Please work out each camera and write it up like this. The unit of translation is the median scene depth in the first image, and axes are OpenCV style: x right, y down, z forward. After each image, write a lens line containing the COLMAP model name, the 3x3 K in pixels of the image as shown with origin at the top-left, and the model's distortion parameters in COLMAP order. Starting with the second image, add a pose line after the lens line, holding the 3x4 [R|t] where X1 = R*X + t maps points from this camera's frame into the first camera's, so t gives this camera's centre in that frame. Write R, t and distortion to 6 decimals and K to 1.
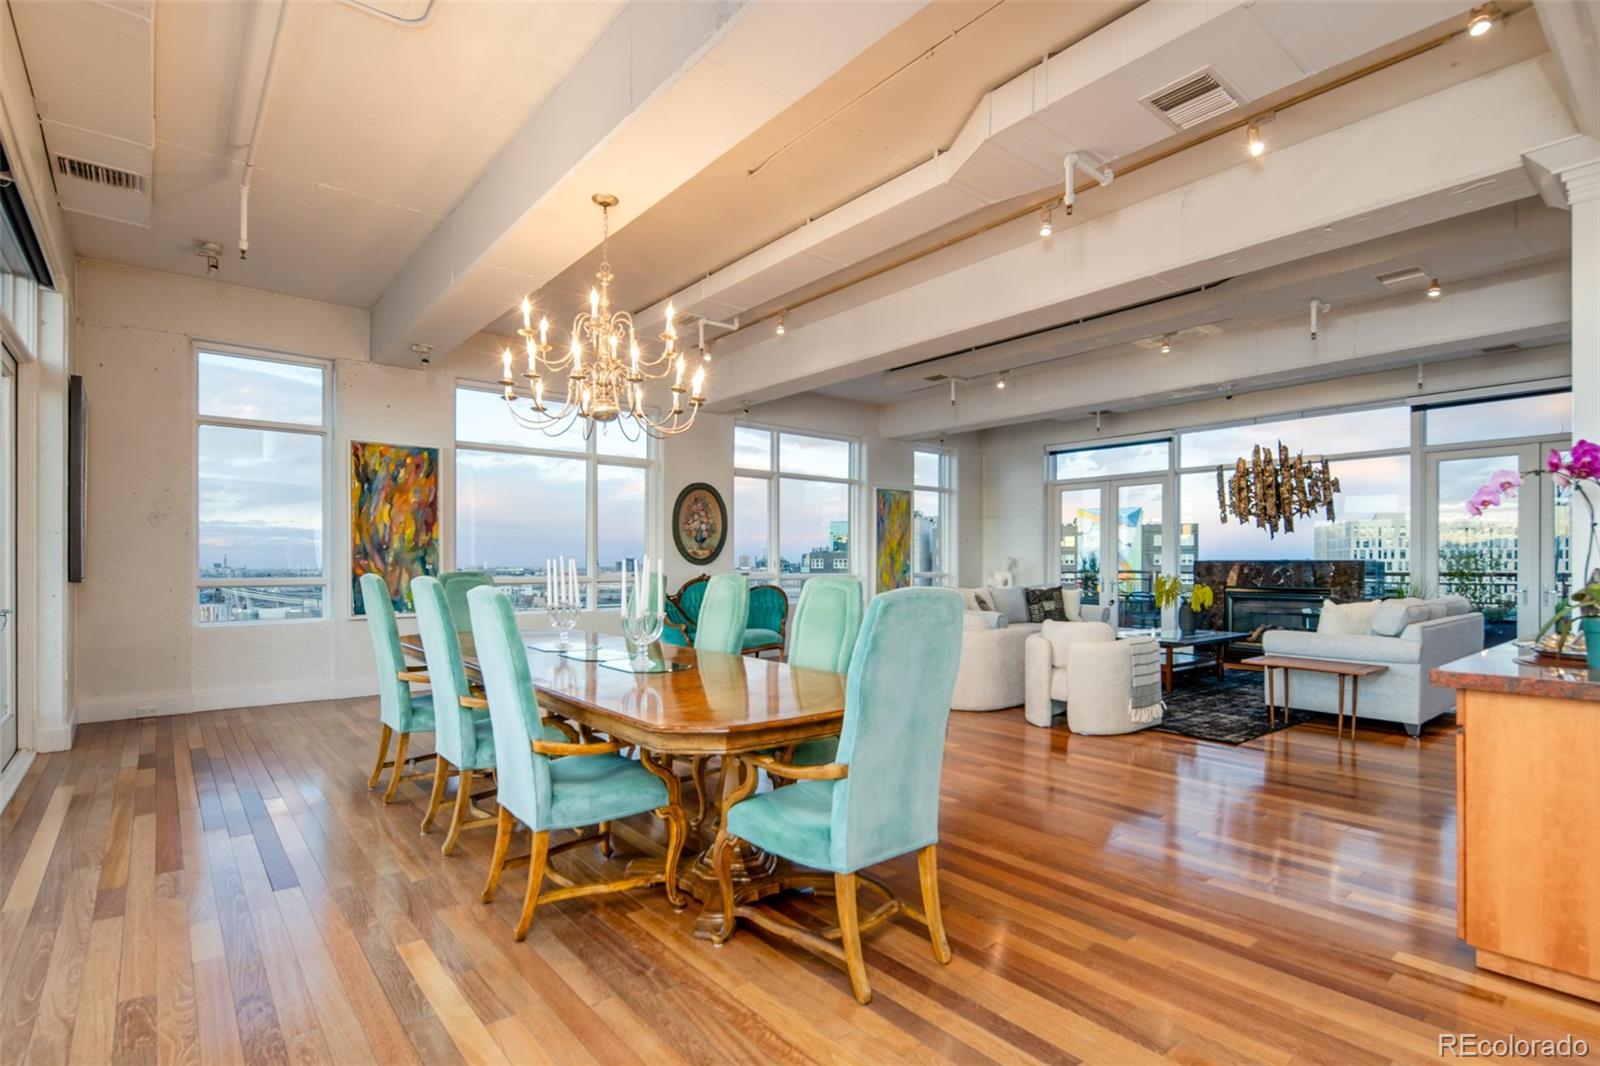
lens RADIAL K [[772.9, 0, 796.2], [0, 772.9, 565.5], [0, 0, 1]] dist [0.000742, -0.000280]
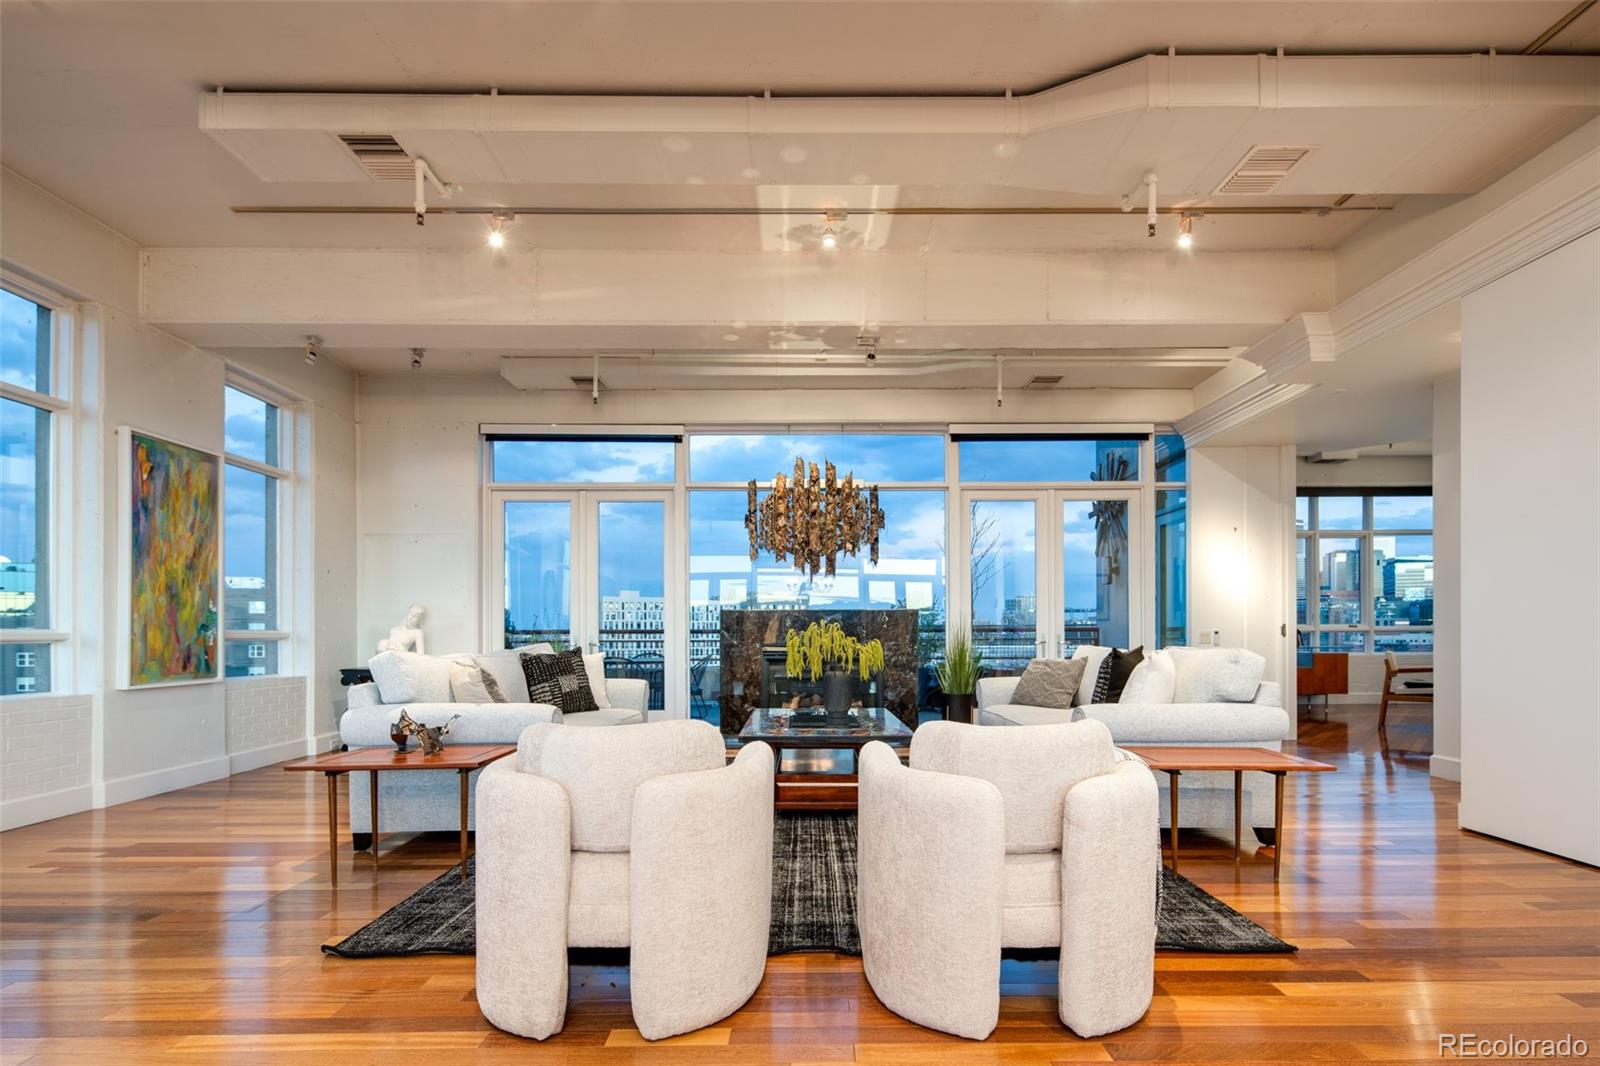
lens RADIAL K [[787.0, 0, 806.3], [0, 787.0, 635.1], [0, 0, 1]] dist [0.004516, -0.000882]
pose [[0.630321, -0.002835, 0.776330, -0.001249], [0.003761, 0.999993, 0.000598, 0.017300], [-0.776326, 0.002543, 0.630327, 0.494456]]
